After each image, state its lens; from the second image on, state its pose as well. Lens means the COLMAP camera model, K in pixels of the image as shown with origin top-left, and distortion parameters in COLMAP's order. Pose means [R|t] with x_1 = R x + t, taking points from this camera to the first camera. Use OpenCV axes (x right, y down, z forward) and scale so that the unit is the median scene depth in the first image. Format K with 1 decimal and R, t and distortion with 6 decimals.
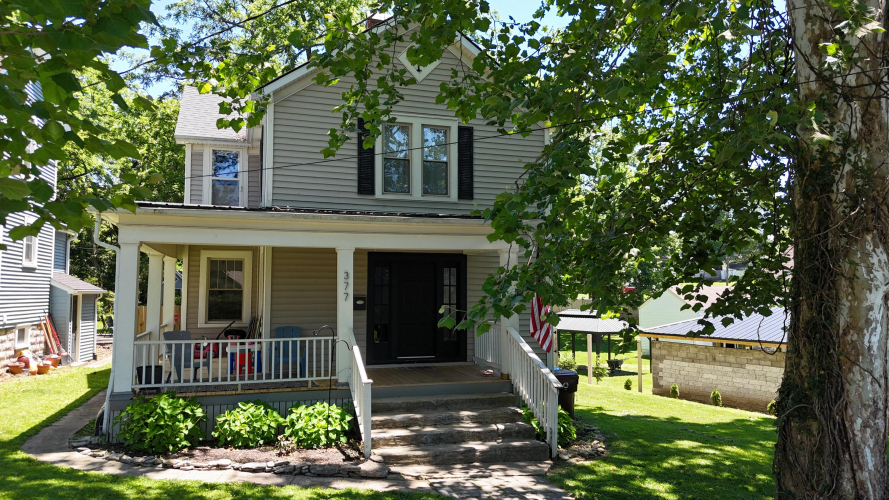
lens RADIAL K [[644.7, 0, 449.6], [0, 644.7, 251.9], [0, 0, 1]] dist [0.073098, -0.077999]
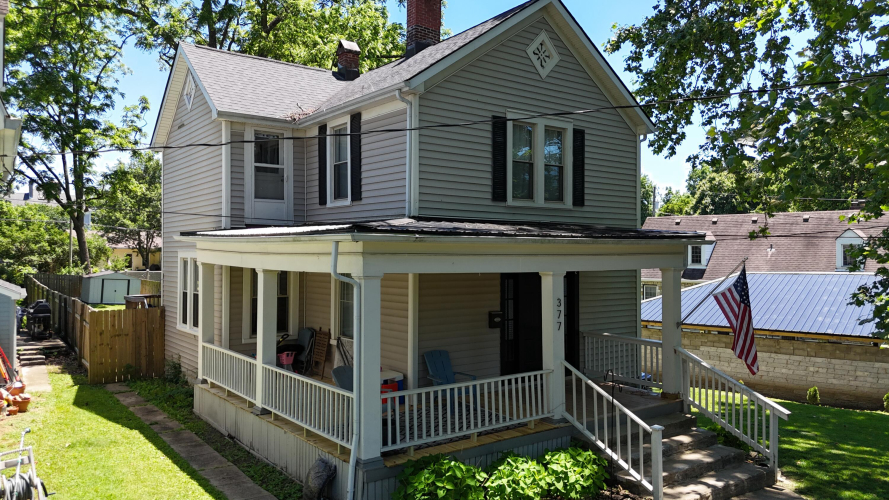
lens RADIAL K [[644.7, 0, 449.6], [0, 644.7, 251.9], [0, 0, 1]] dist [0.073098, -0.077999]
pose [[0.948964, 0.002381, 0.315377, -0.483300], [-0.021768, 0.998081, 0.057965, -0.068600], [-0.314634, -0.061871, 0.947195, 0.153843]]
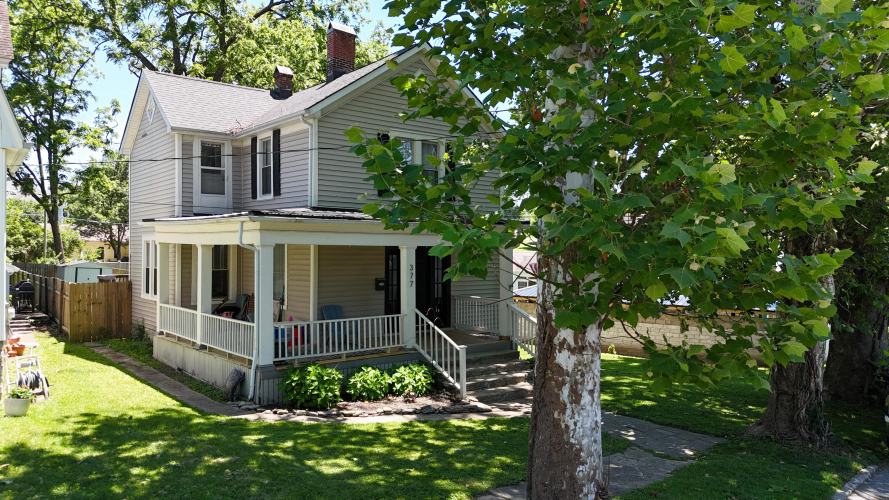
lens RADIAL K [[644.7, 0, 449.6], [0, 644.7, 251.9], [0, 0, 1]] dist [0.073098, -0.077999]
pose [[0.937732, 0.002114, 0.347354, -0.438324], [-0.025254, 0.997750, 0.062104, -0.063177], [-0.346441, -0.067009, 0.935675, -0.197008]]
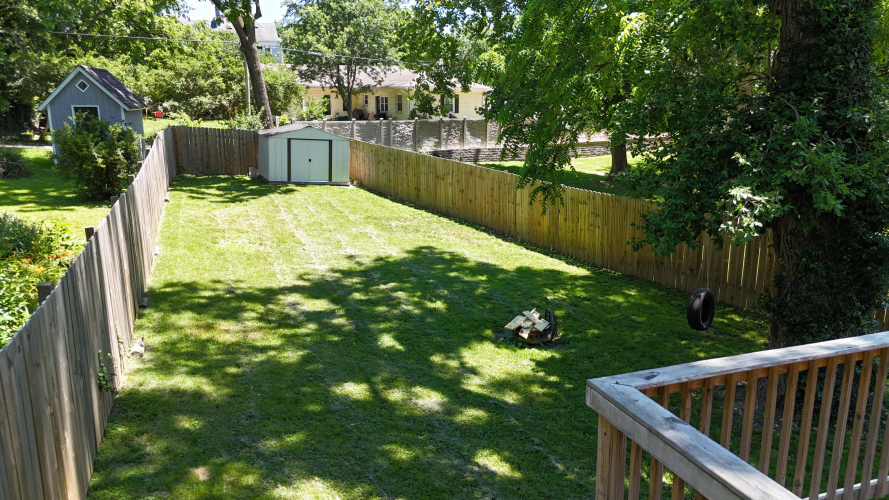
lens RADIAL K [[644.7, 0, 449.6], [0, 644.7, 251.9], [0, 0, 1]] dist [0.073098, -0.077999]
pose [[0.998781, -0.009171, 0.048494, -0.719582], [-0.005553, 0.955461, 0.295065, 0.048101], [-0.049040, -0.294975, 0.954246, 1.812262]]
